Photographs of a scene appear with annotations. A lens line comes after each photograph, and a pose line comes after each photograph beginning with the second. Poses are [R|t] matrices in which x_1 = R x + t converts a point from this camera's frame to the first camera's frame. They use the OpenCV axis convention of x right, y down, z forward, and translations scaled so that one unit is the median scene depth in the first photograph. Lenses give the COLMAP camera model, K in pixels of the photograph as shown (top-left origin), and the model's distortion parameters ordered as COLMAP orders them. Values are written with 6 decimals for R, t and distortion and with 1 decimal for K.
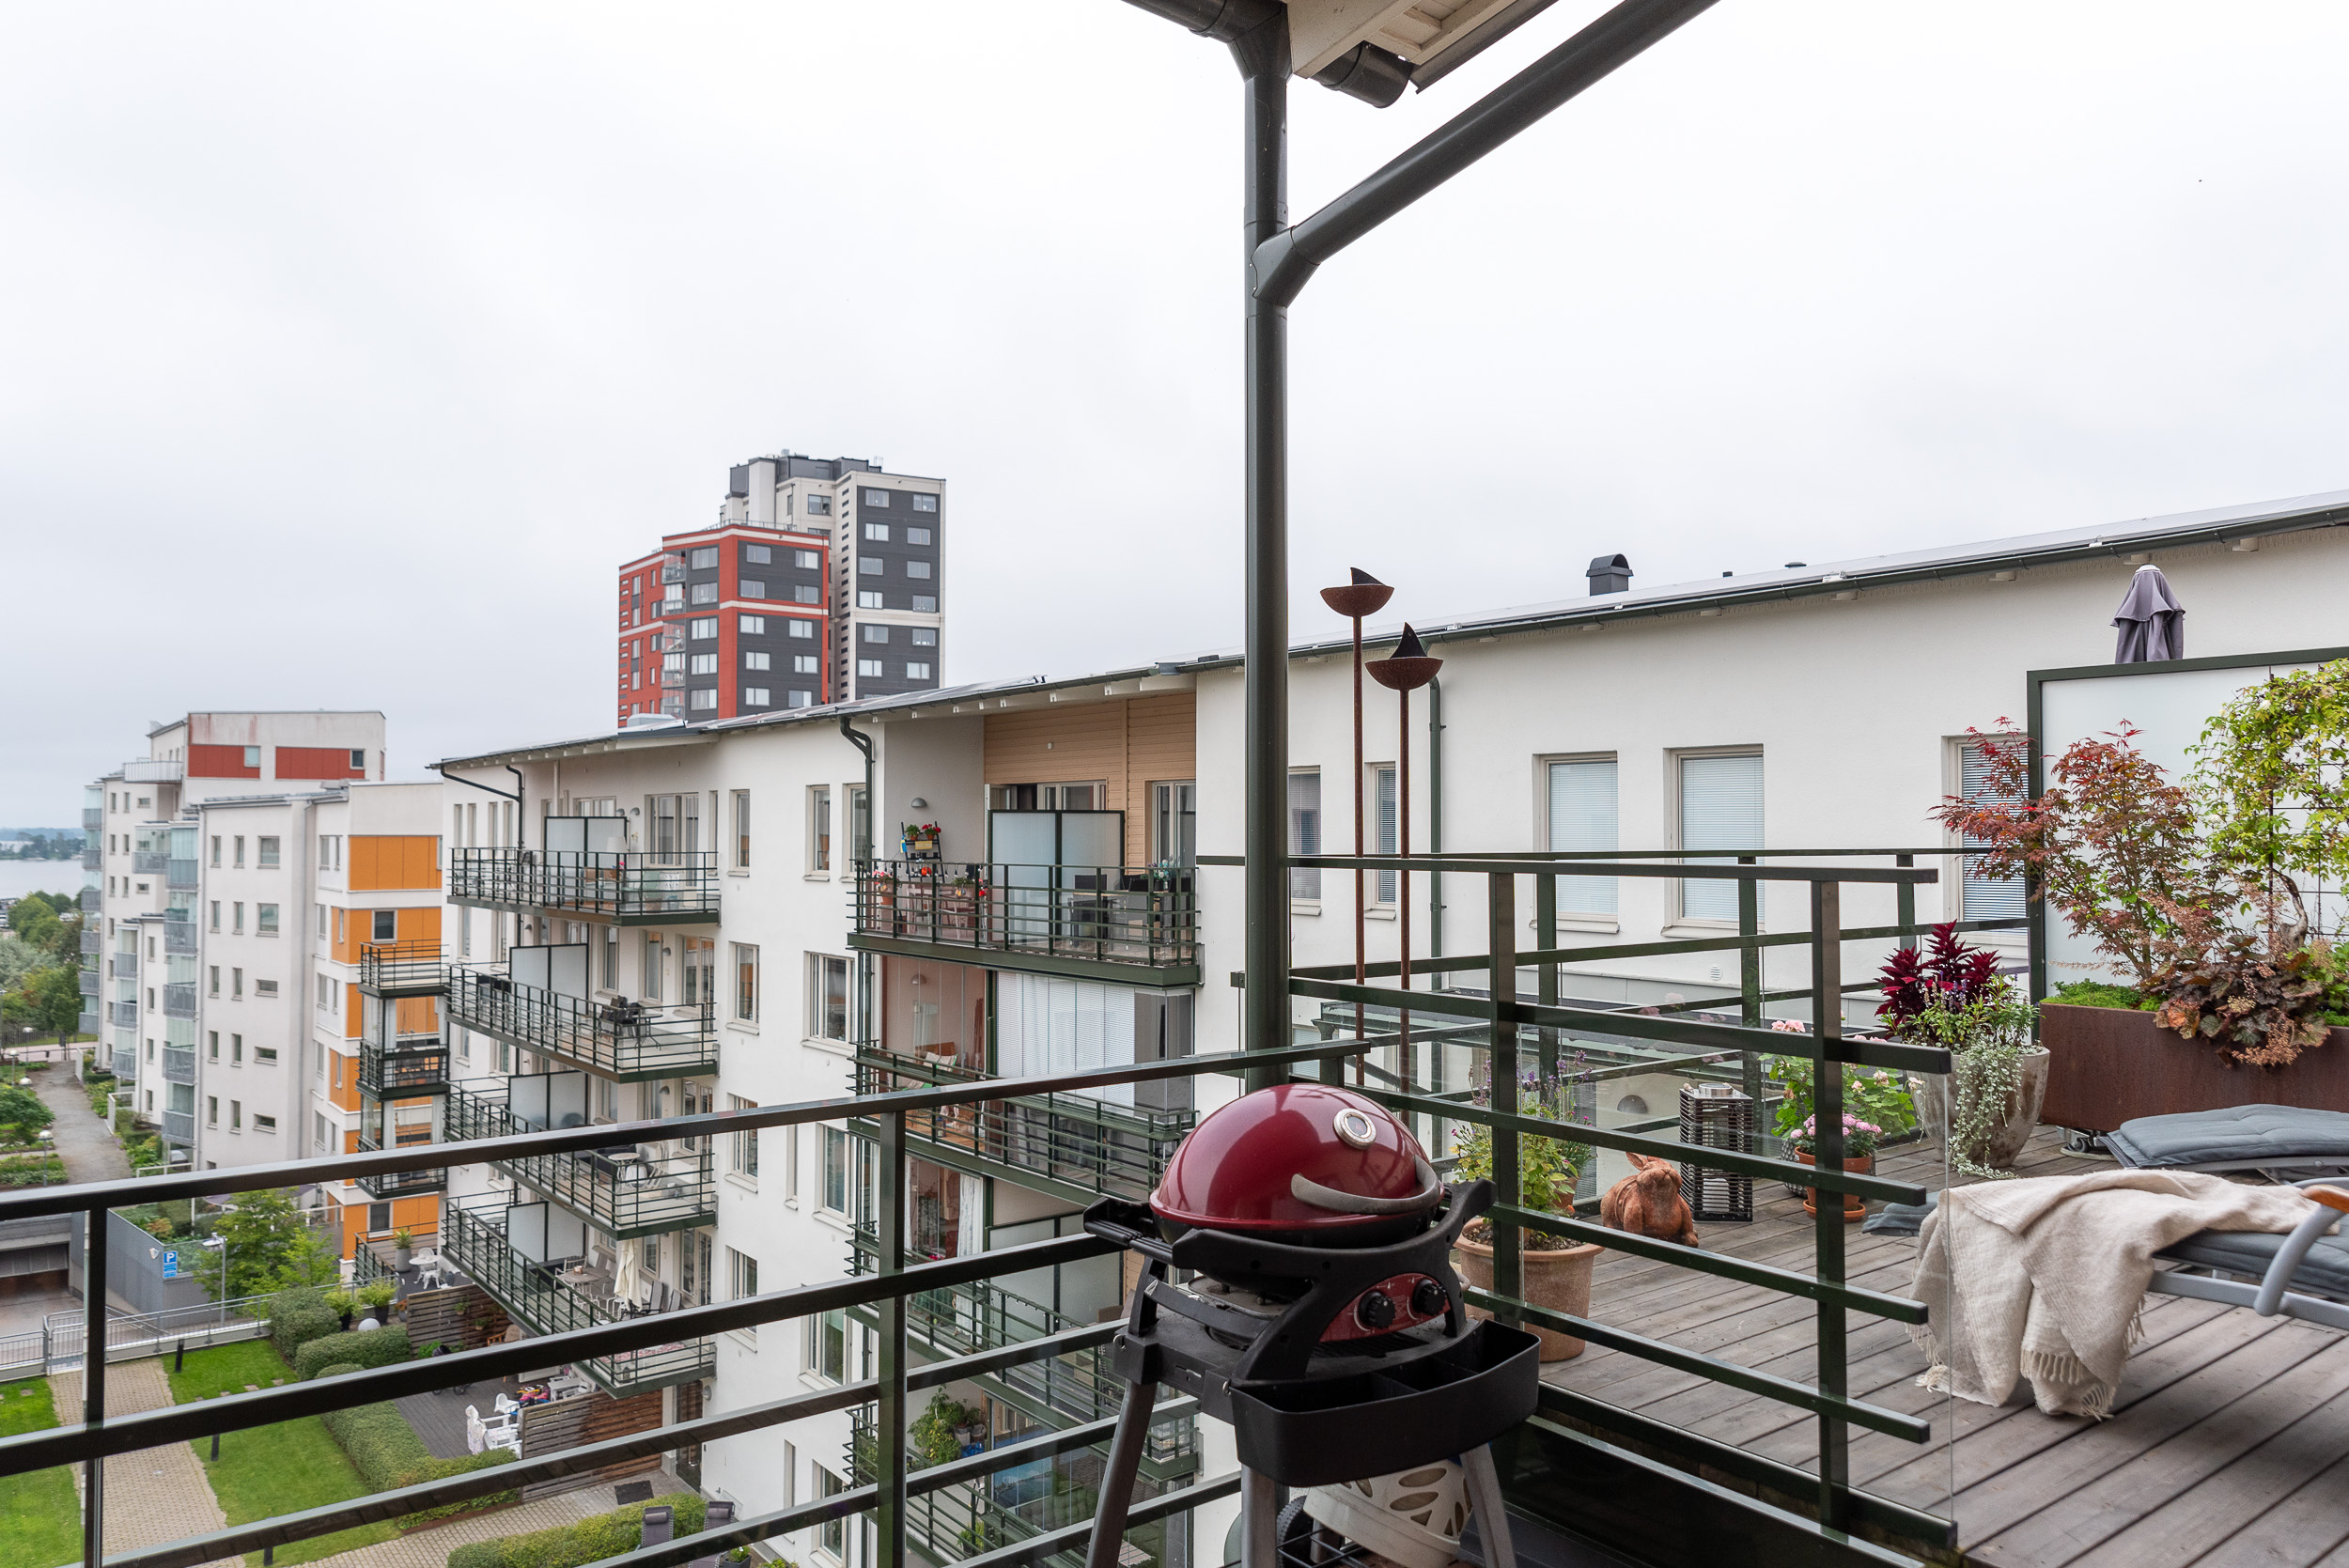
lens RADIAL K [[1593.3, 0, 1183.9], [0, 1593.3, 796.5], [0, 0, 1]] dist [0.006330, -0.002116]
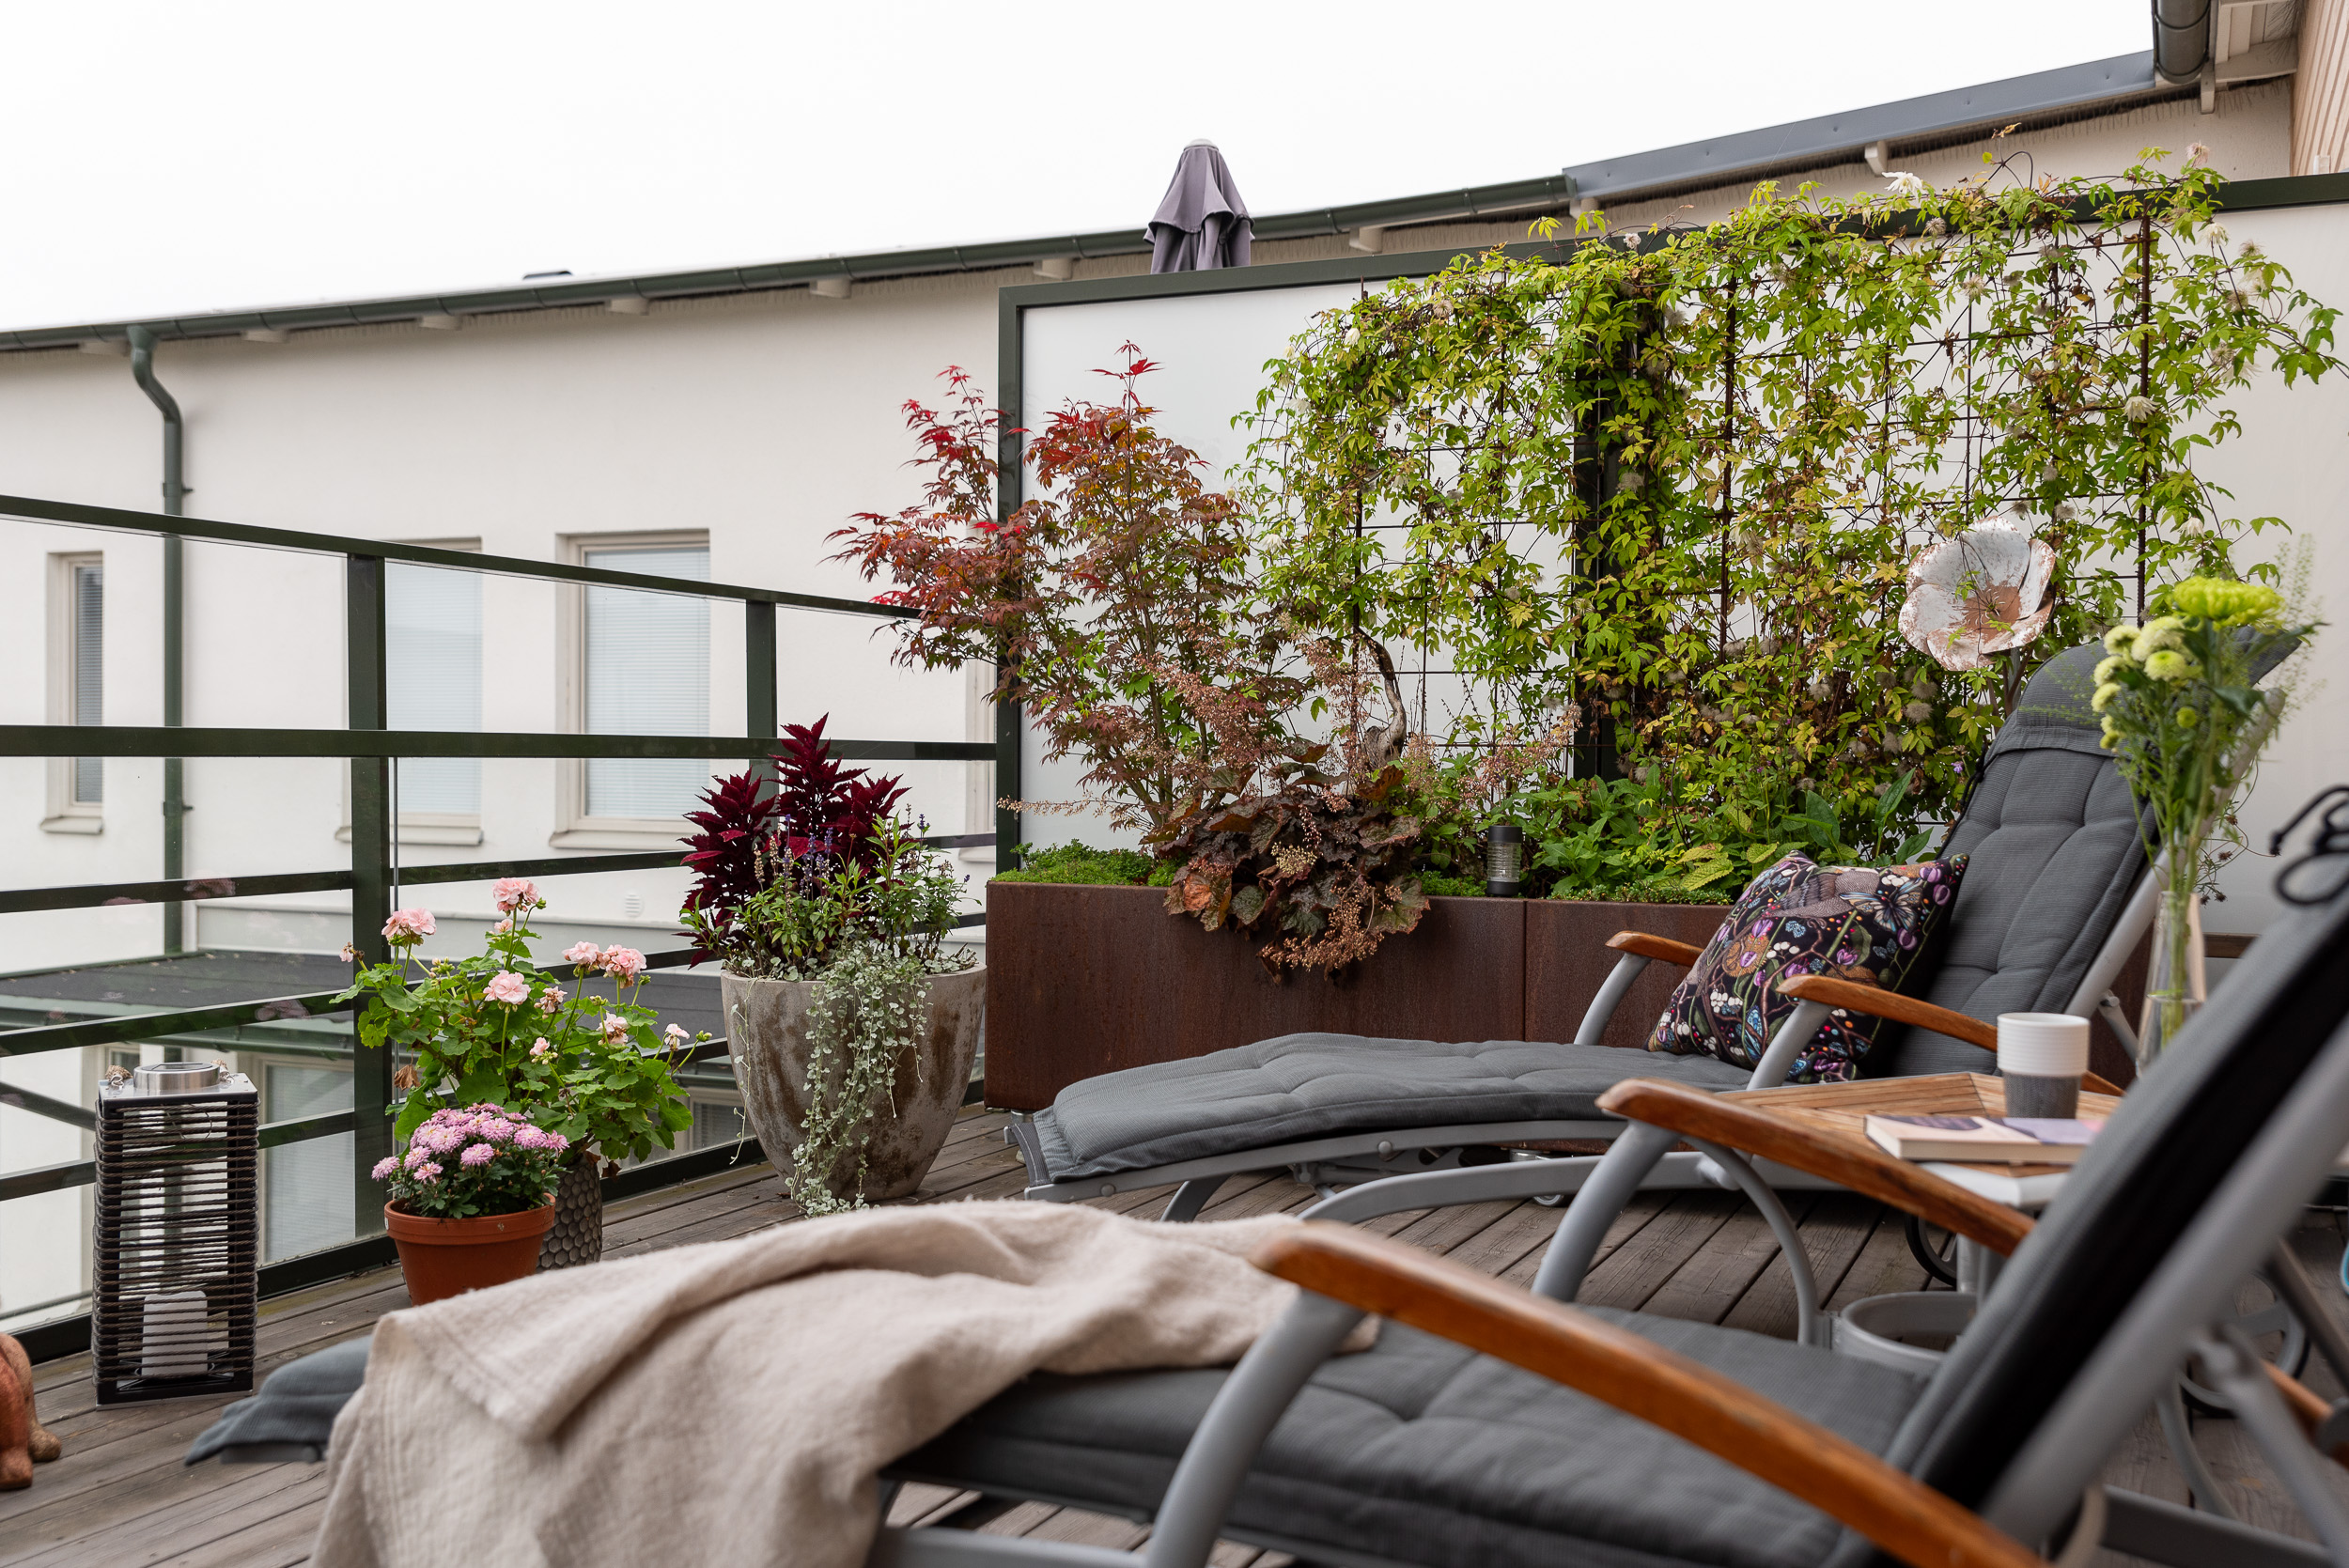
lens RADIAL K [[2297.6, 0, 1166.0], [0, 2297.6, 784.0], [0, 0, 1]] dist [-0.000482, 0.004473]
pose [[0.882570, -0.000429, 0.470181, 0.242508], [-0.018111, 0.999226, 0.034907, 0.072894], [-0.469833, -0.039323, 0.881879, 0.316621]]
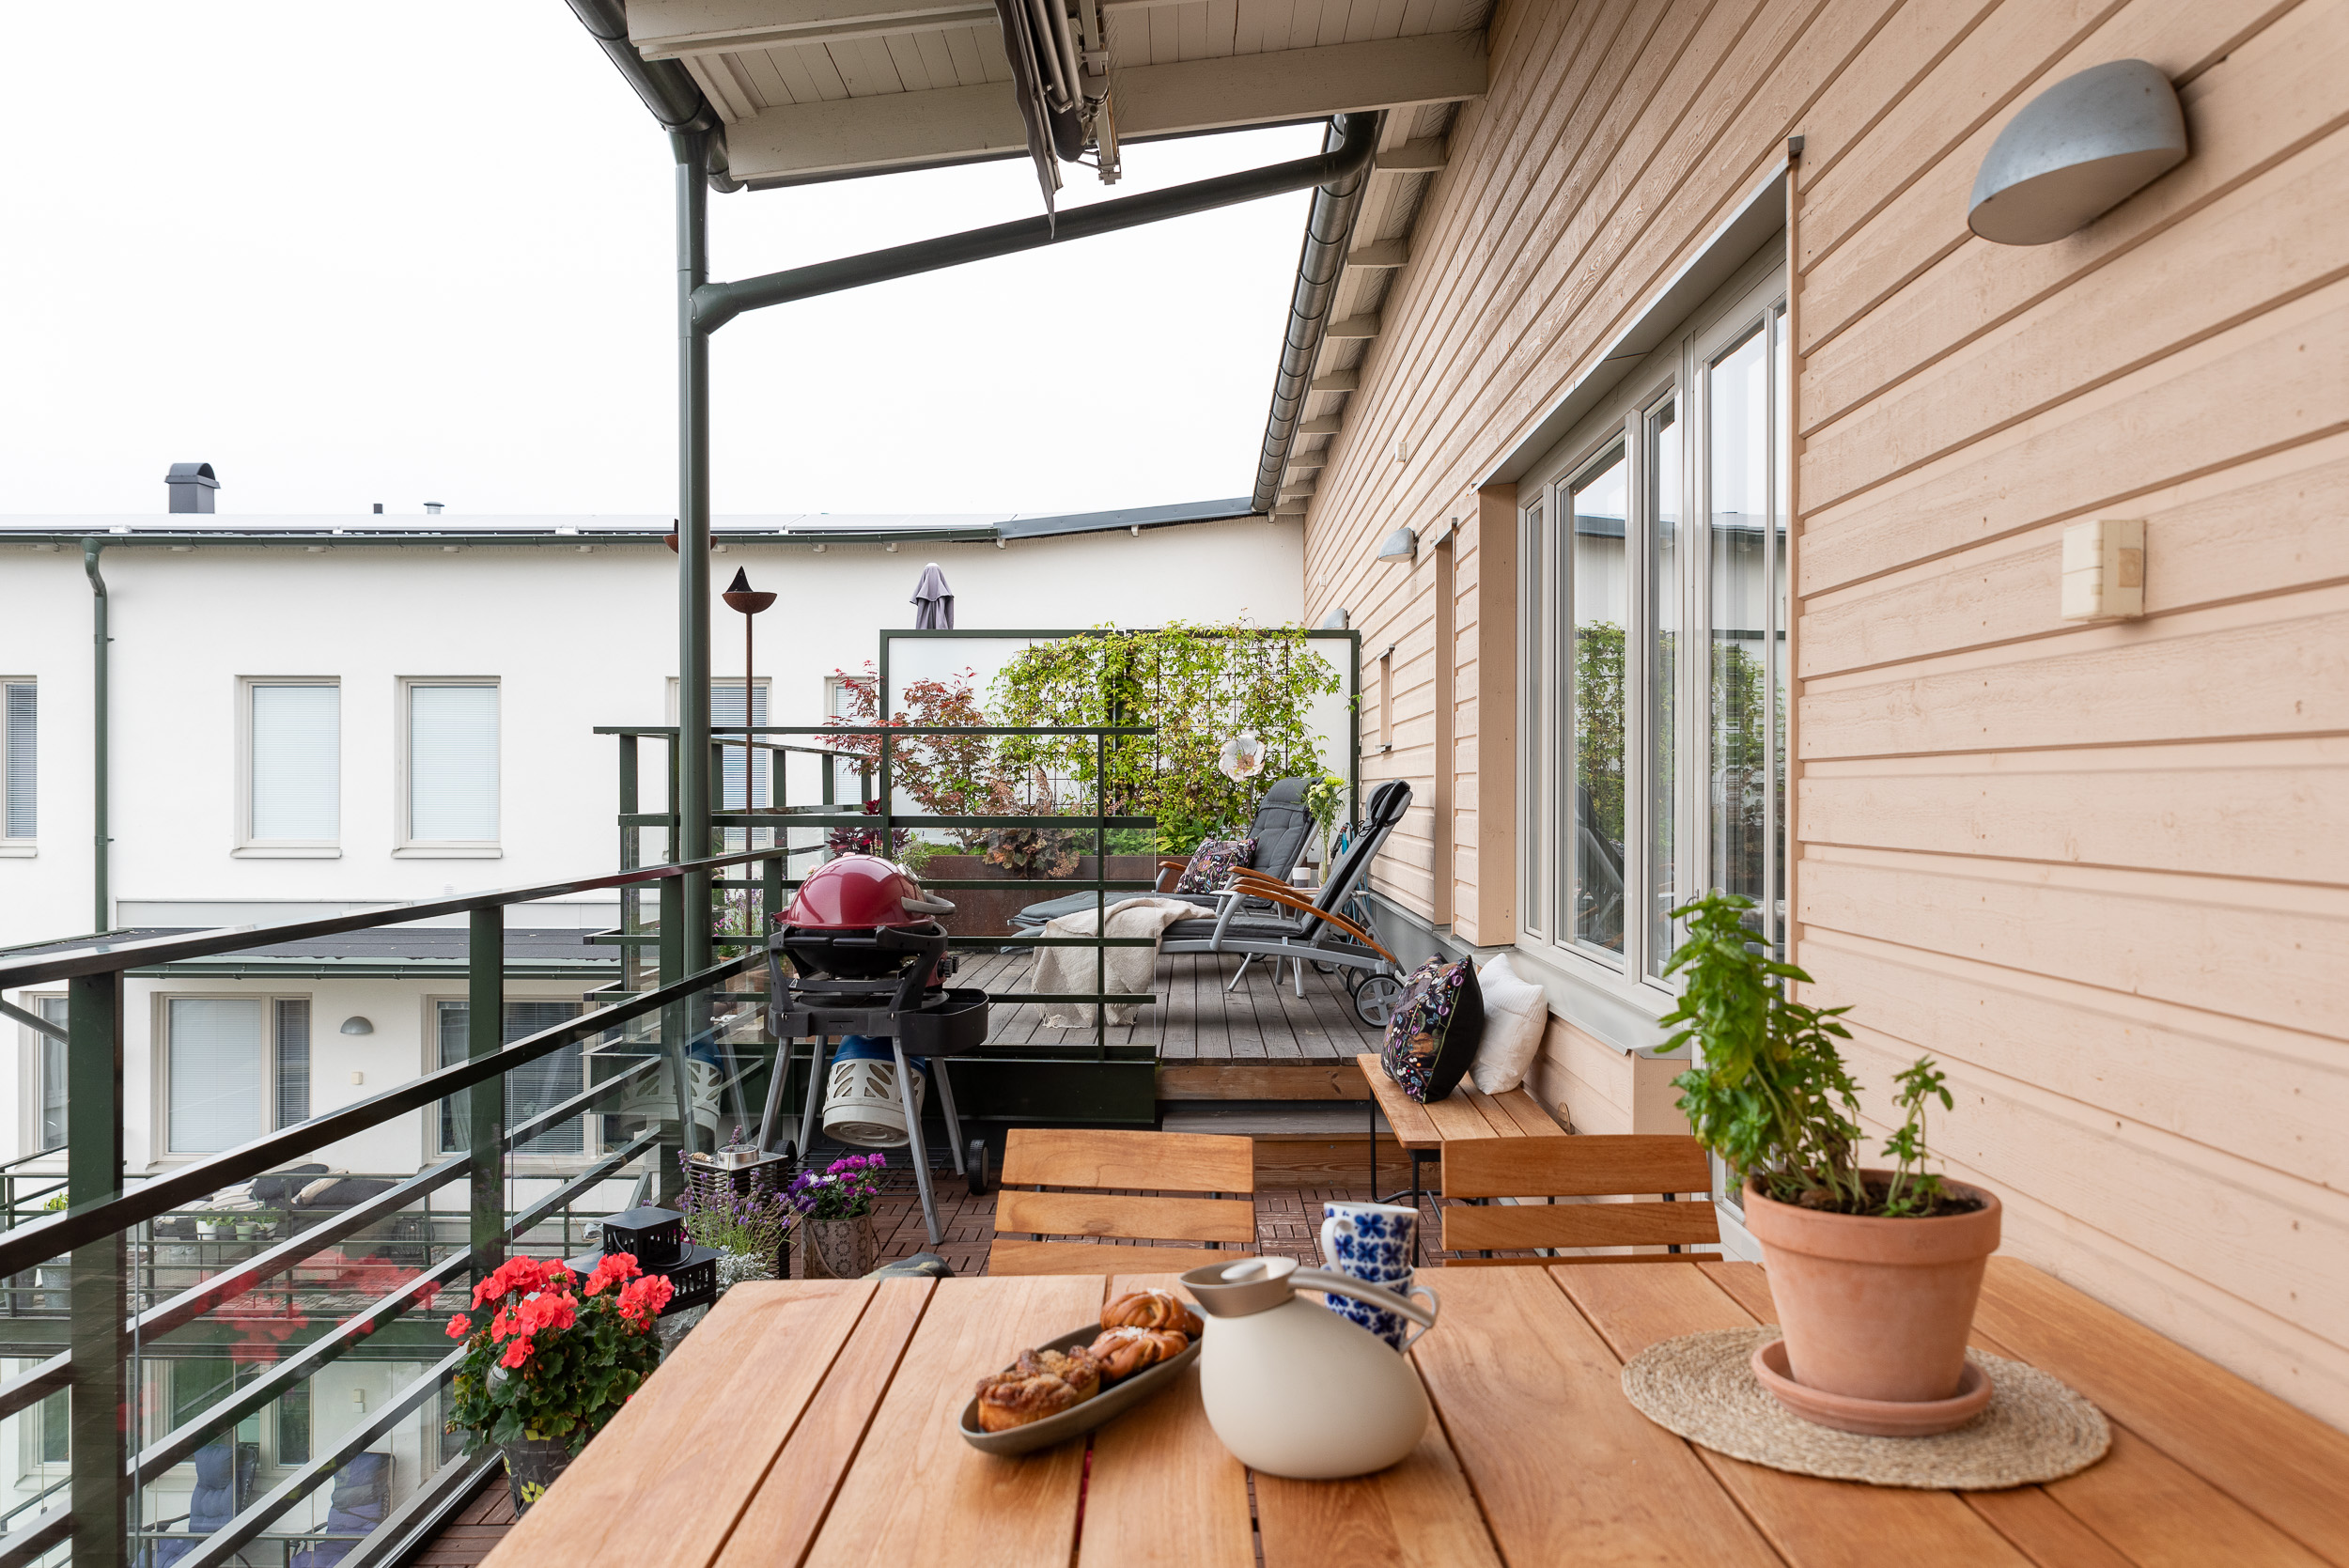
lens RADIAL K [[1686.3, 0, 1174.5], [0, 1686.3, 784.0], [0, 0, 1]] dist [-0.006647, 0.001807]
pose [[0.628926, 0.002942, 0.777460, -0.551330], [-0.019424, 0.999740, 0.011930, 0.041998], [-0.777223, -0.022605, 0.628819, -0.177518]]
